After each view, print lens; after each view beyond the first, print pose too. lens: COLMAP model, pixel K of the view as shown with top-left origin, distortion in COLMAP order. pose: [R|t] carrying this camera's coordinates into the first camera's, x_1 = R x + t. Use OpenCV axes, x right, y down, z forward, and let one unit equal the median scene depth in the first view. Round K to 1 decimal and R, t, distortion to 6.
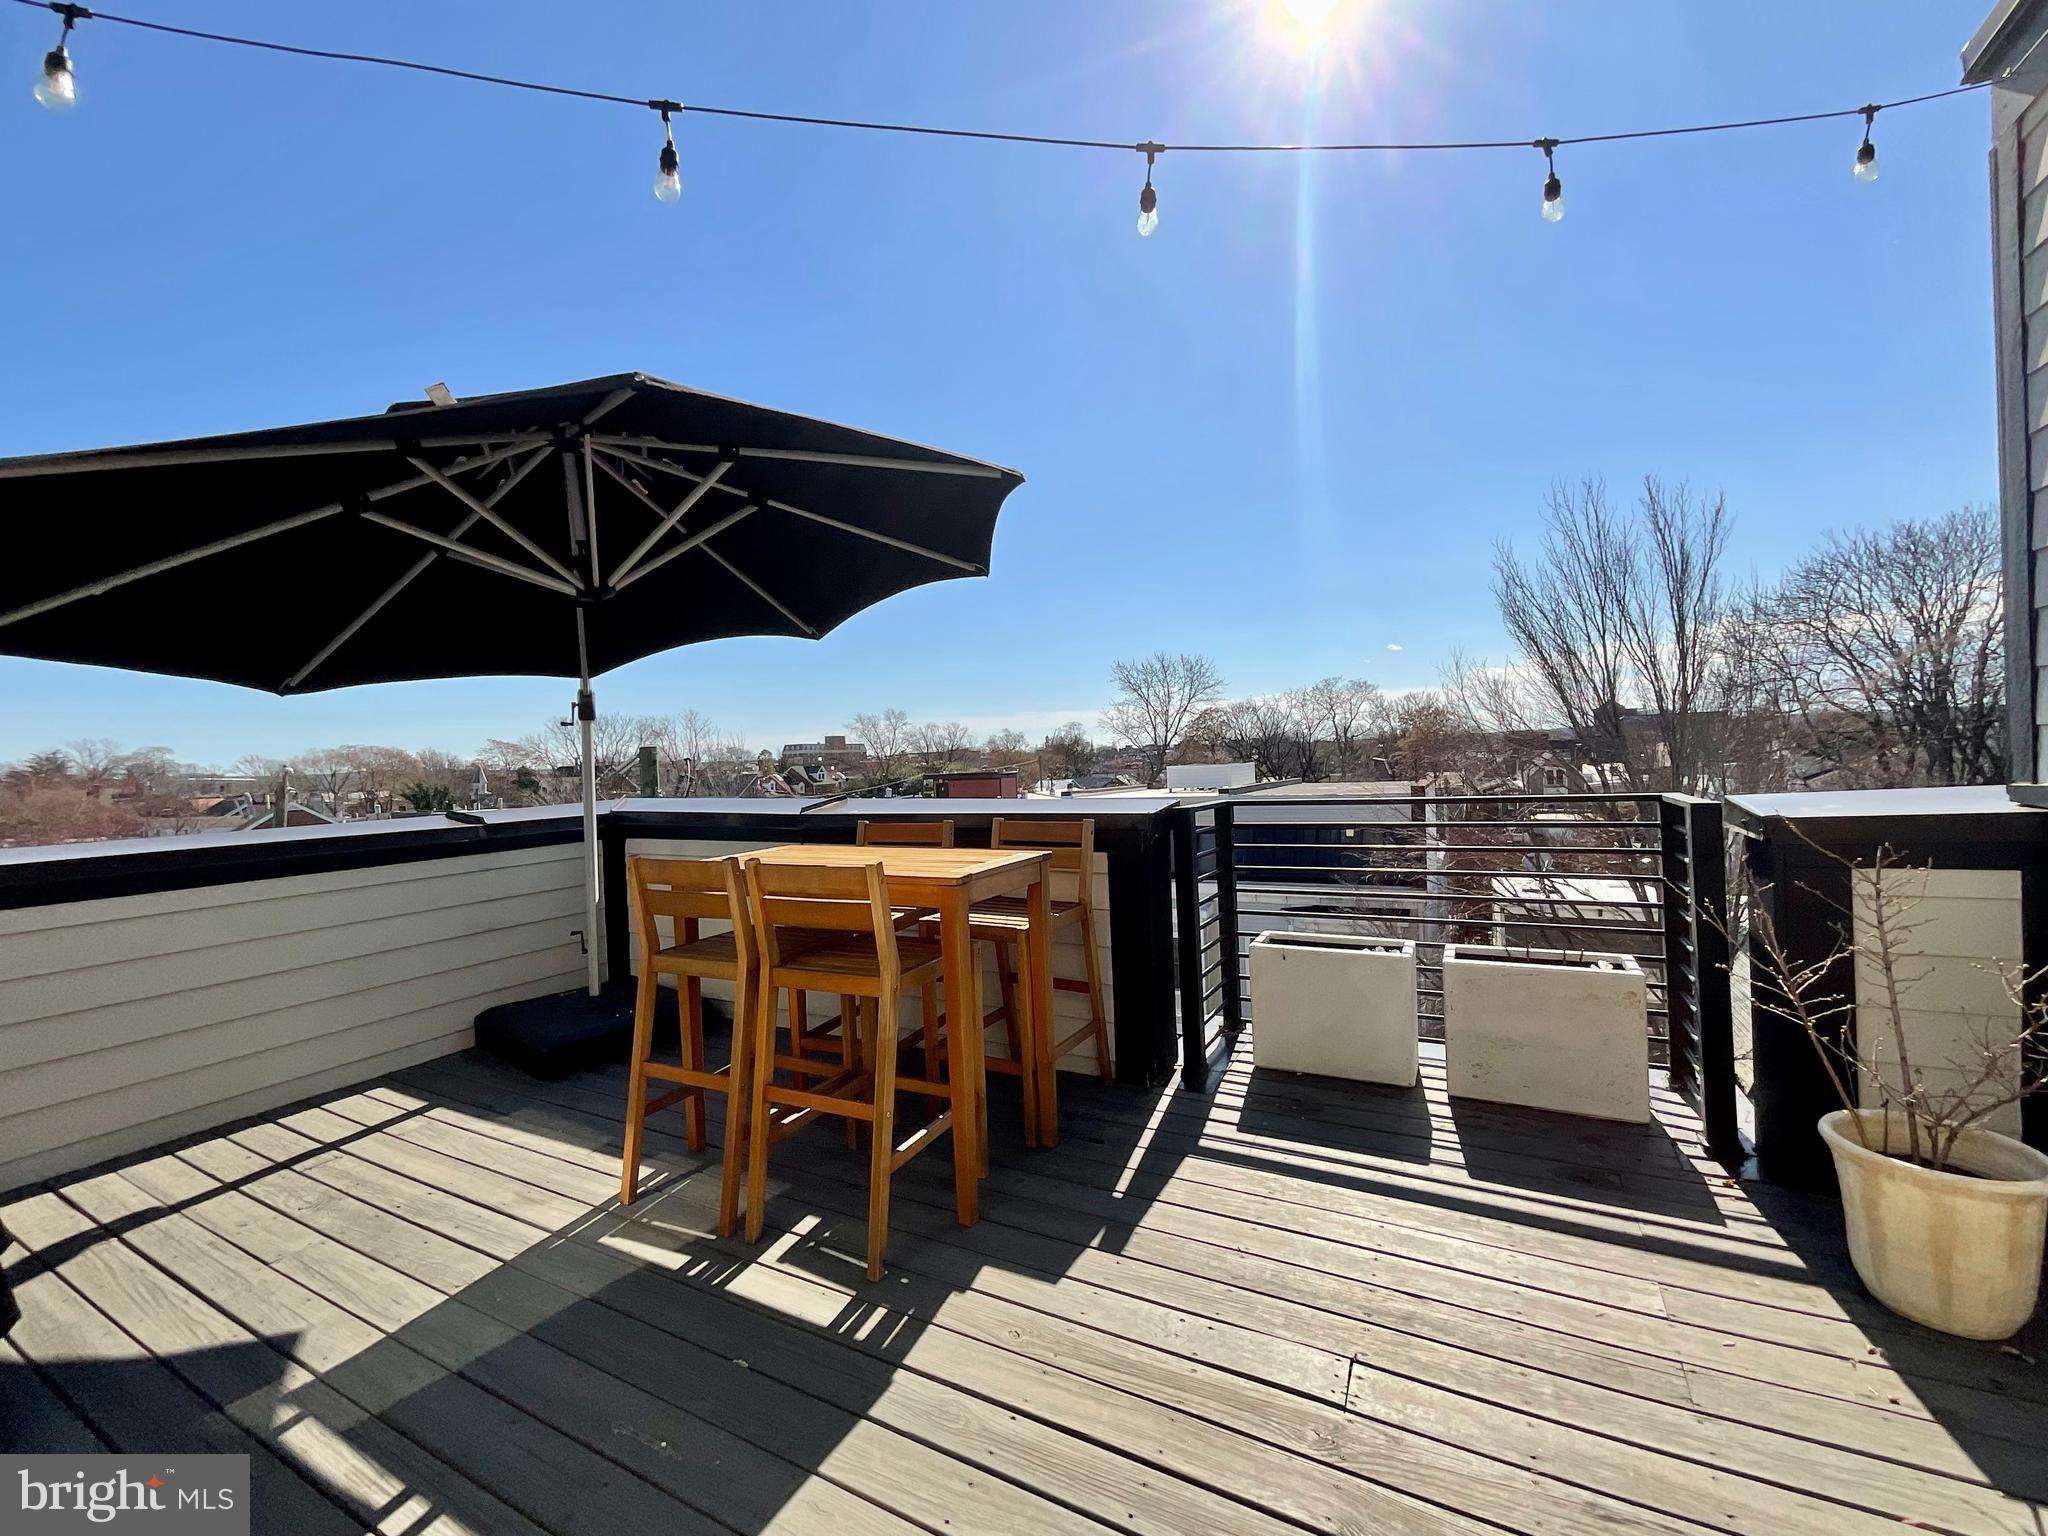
lens RADIAL K [[830.9, 0, 1036.9], [0, 830.9, 767.9], [0, 0, 1]] dist [-0.001649, -0.004357]
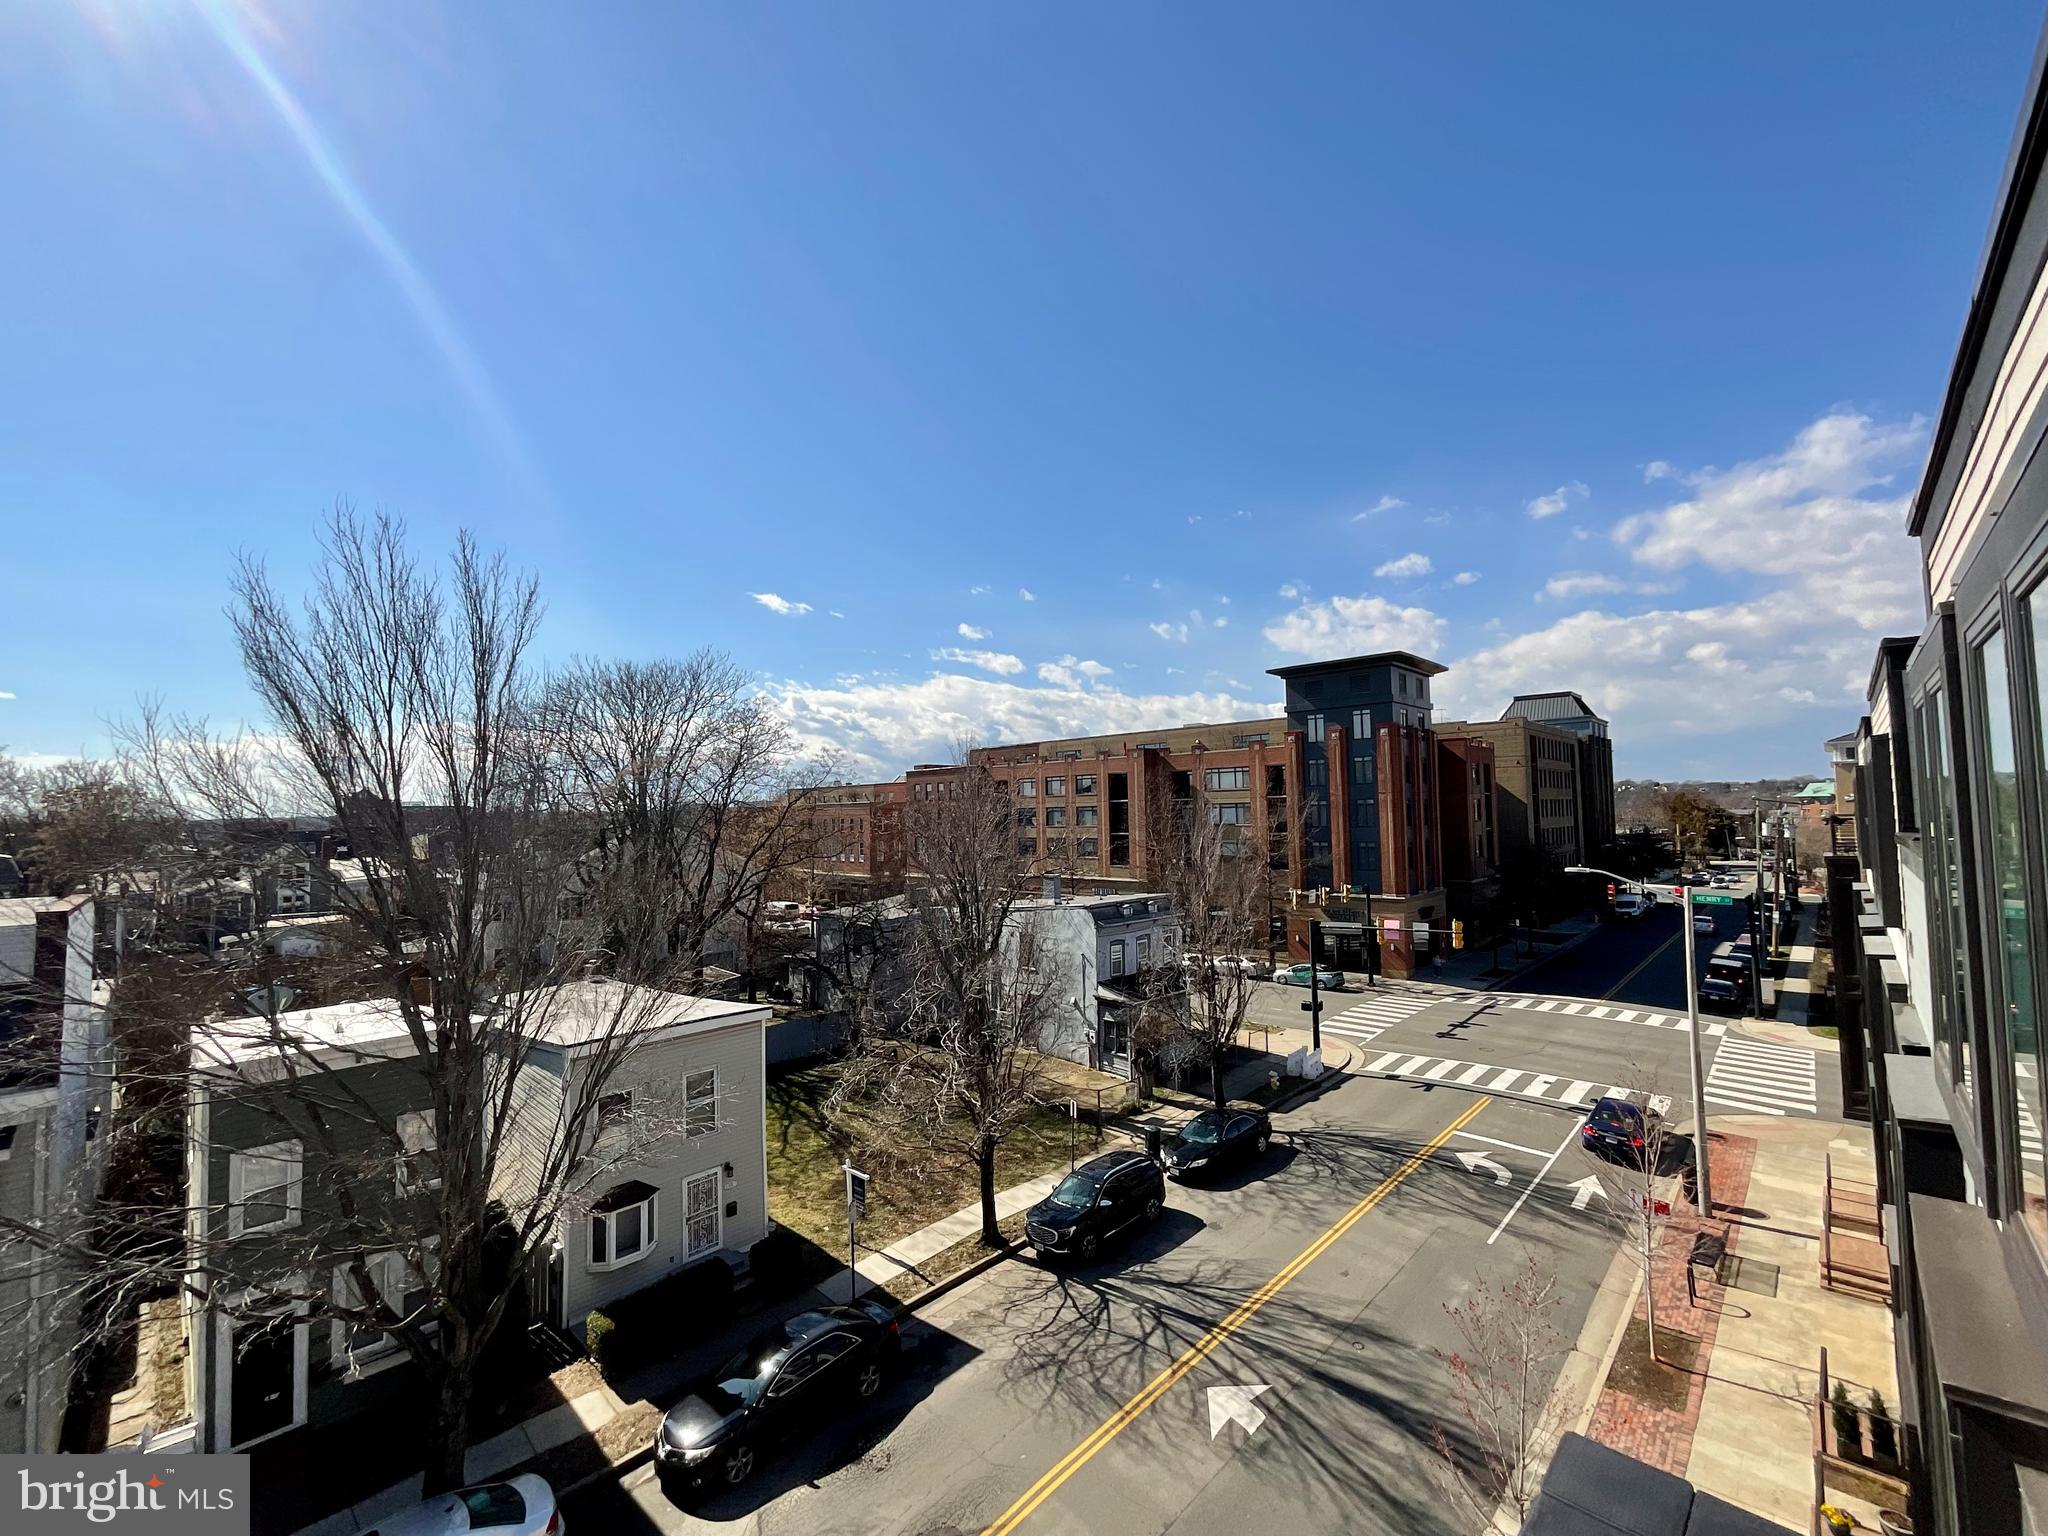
lens RADIAL K [[830.9, 0, 1044.7], [0, 830.9, 768.1], [0, 0, 1]] dist [-0.001649, -0.004357]
pose [[0.272563, 0.087917, 0.958113, 0.079569], [0.018990, 0.995131, -0.096716, -0.011608], [-0.961950, 0.044556, 0.269567, 0.153145]]
